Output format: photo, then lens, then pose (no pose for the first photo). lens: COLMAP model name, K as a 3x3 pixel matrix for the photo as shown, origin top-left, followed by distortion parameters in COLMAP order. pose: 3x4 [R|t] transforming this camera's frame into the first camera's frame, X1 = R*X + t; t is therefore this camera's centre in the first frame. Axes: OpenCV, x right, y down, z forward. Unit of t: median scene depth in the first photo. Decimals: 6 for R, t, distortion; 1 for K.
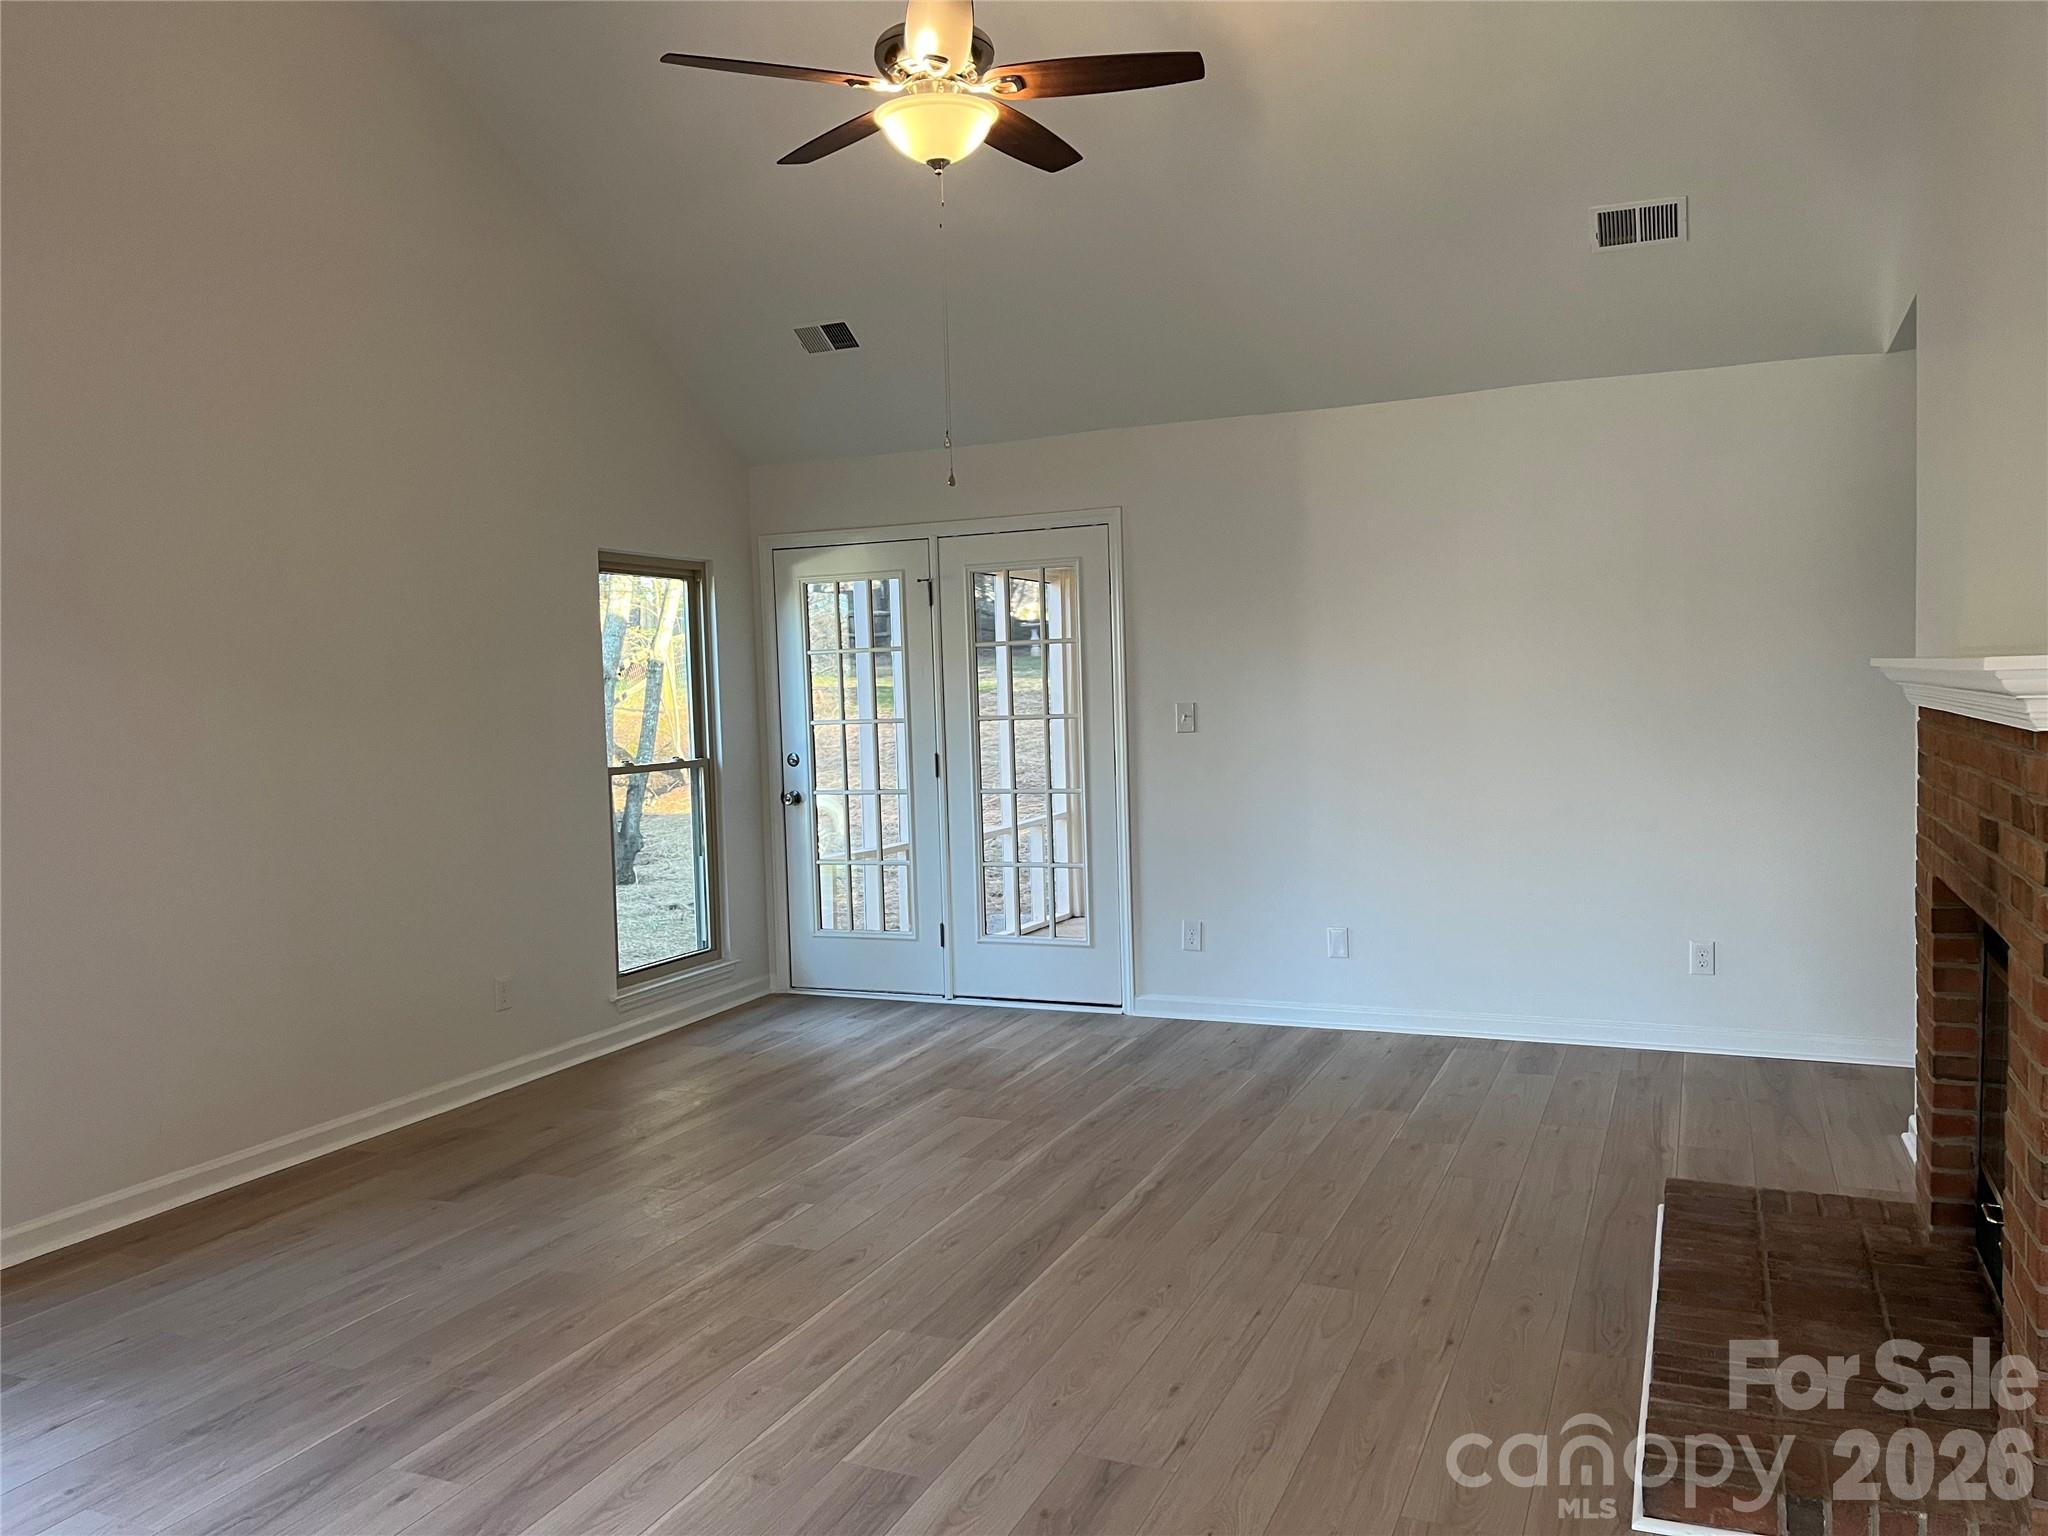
lens RADIAL K [[1550.4, 0, 1016.9], [0, 1550.4, 771.4], [0, 0, 1]] dist [0.068321, -0.078057]
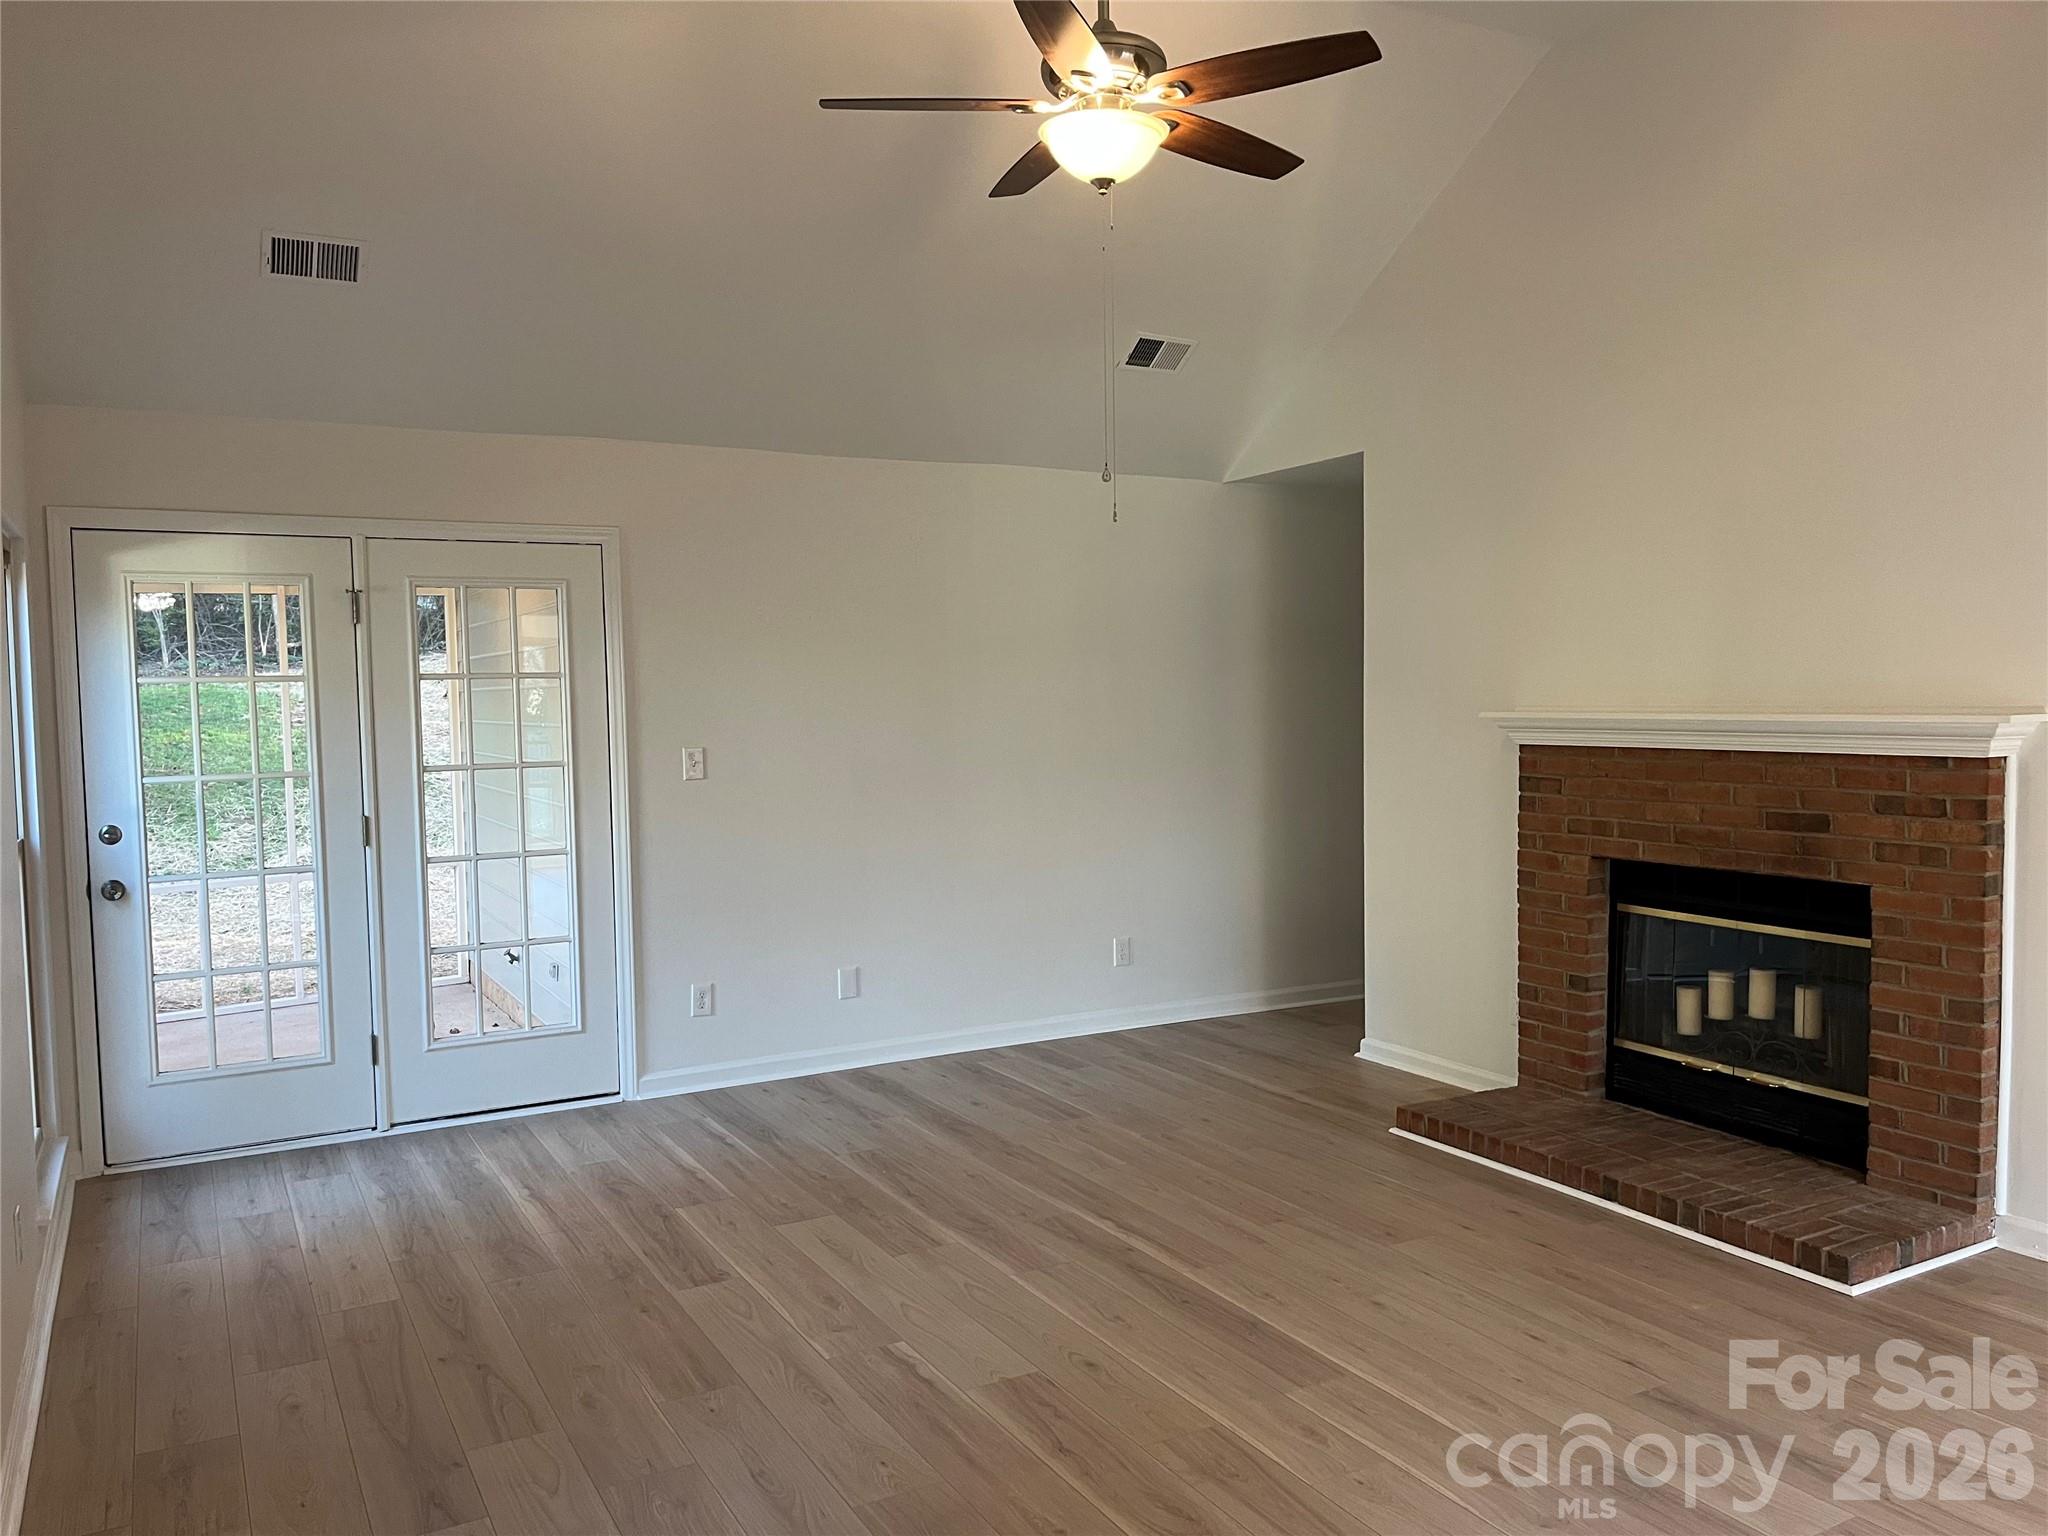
lens RADIAL K [[1550.4, 0, 1020.6], [0, 1550.4, 767.1], [0, 0, 1]] dist [0.068321, -0.078057]
pose [[0.607446, -0.018552, 0.794145, -0.629652], [0.042744, 0.999042, -0.009356, -0.019249], [-0.793210, 0.039628, 0.607657, 0.350175]]
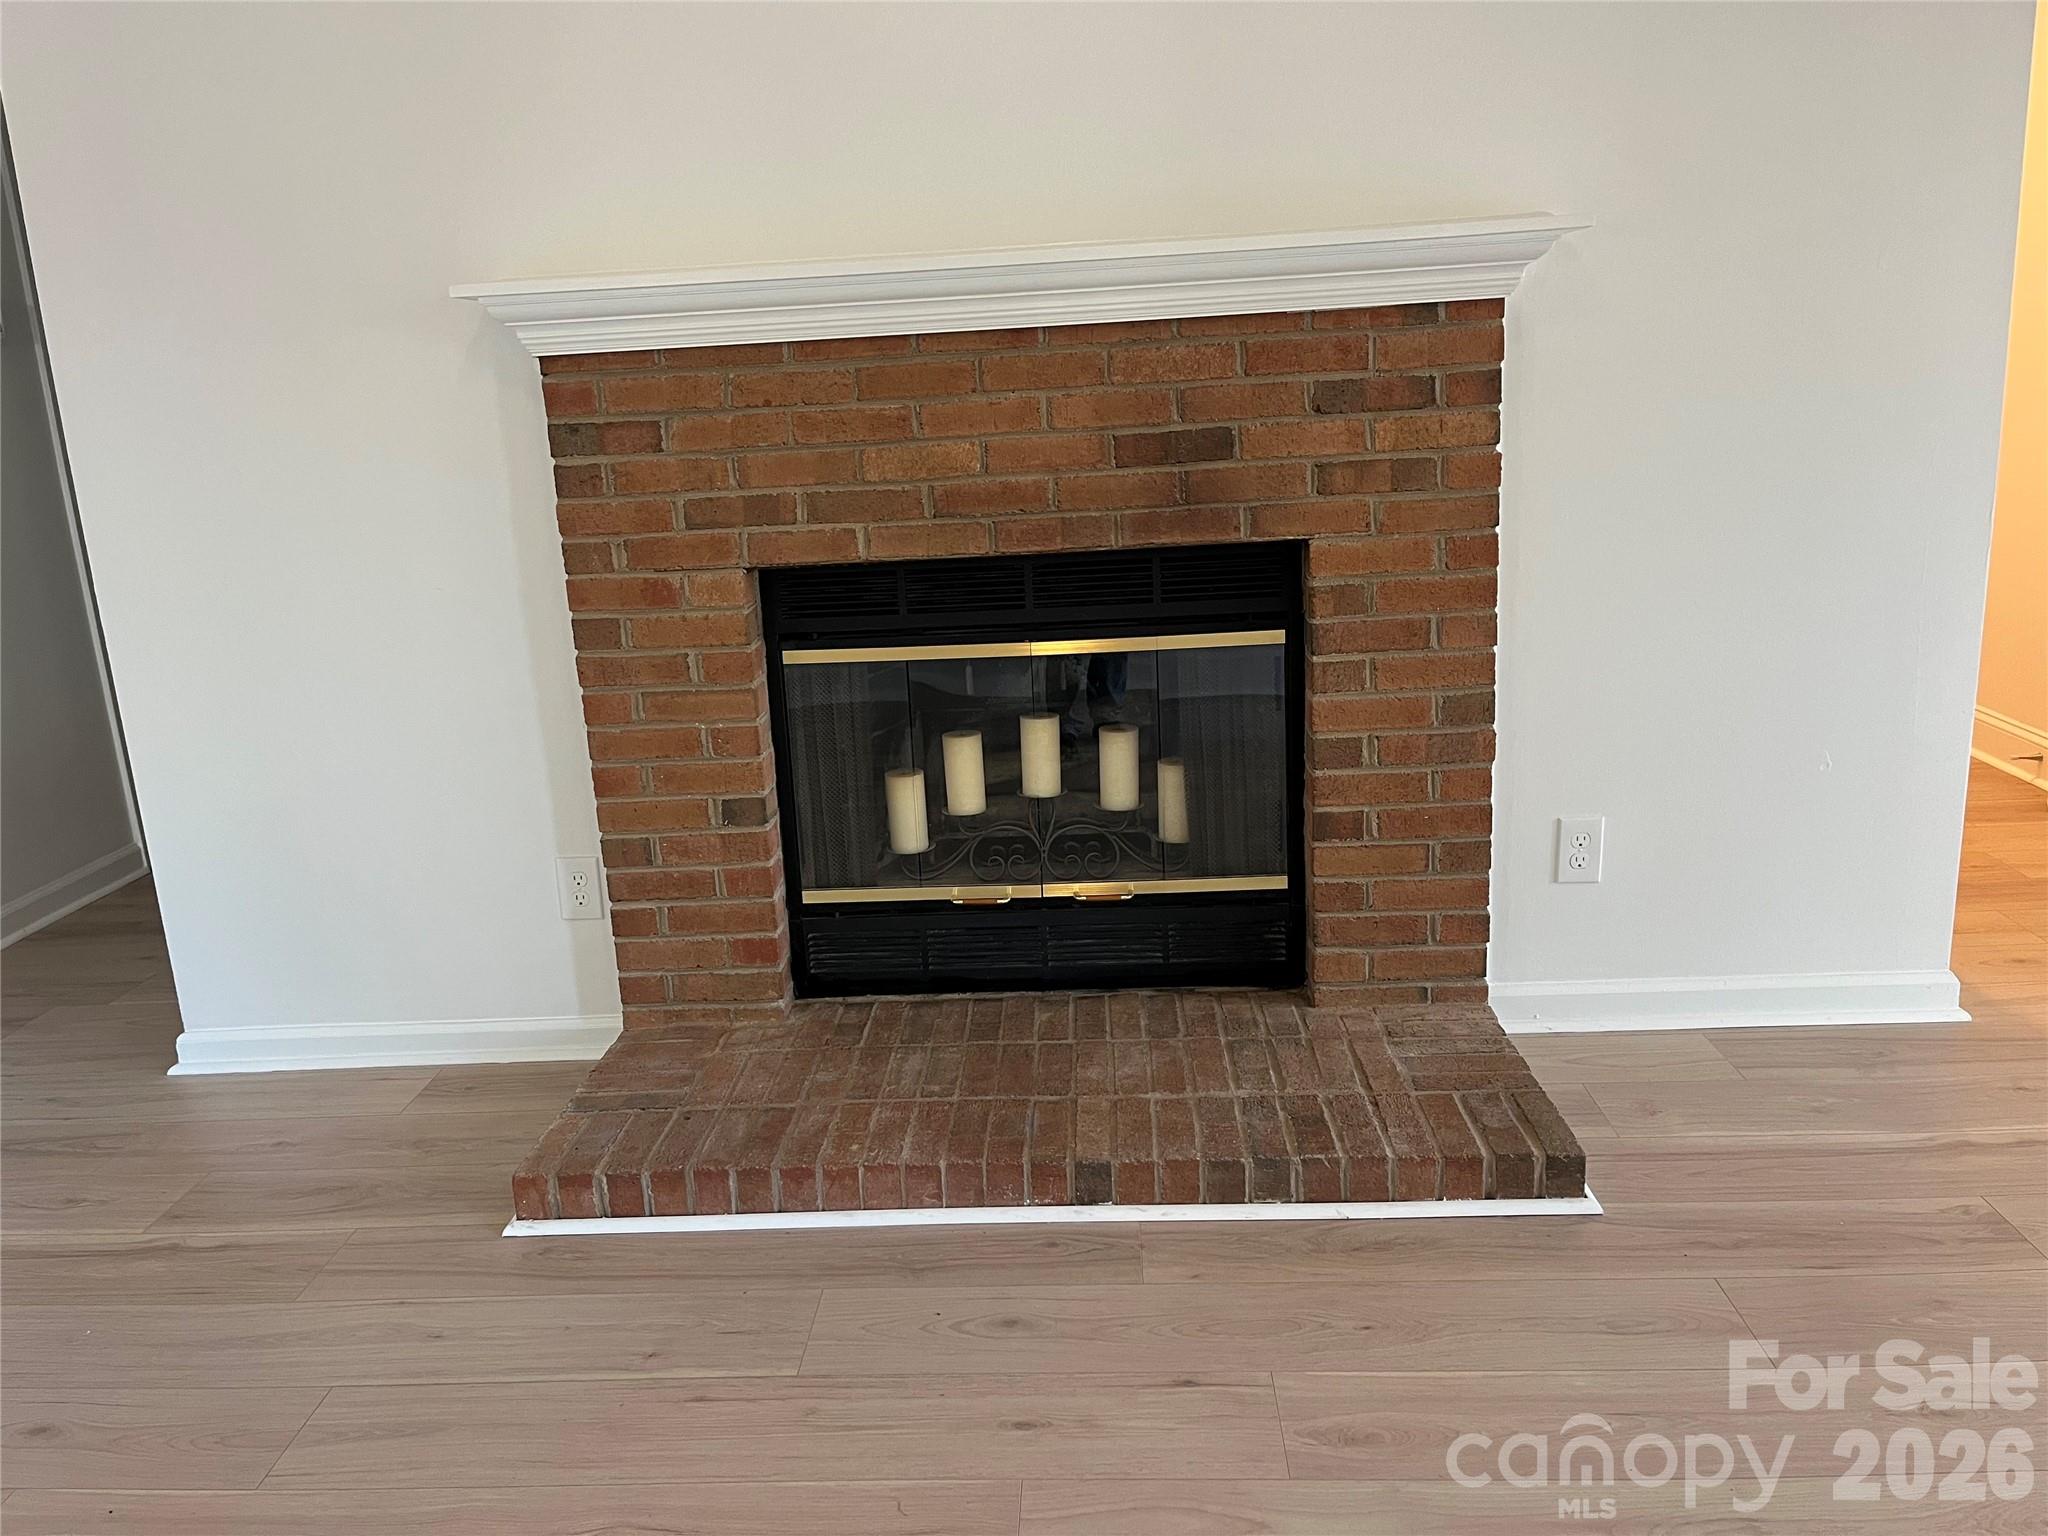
lens RADIAL K [[1550.4, 0, 1018.3], [0, 1550.4, 782.5], [0, 0, 1]] dist [0.068321, -0.078057]
pose [[-0.349518, -0.185419, 0.918399, -0.126852], [0.120126, 0.963264, 0.240193, -0.000383], [-0.929197, 0.194275, -0.314404, 0.766773]]
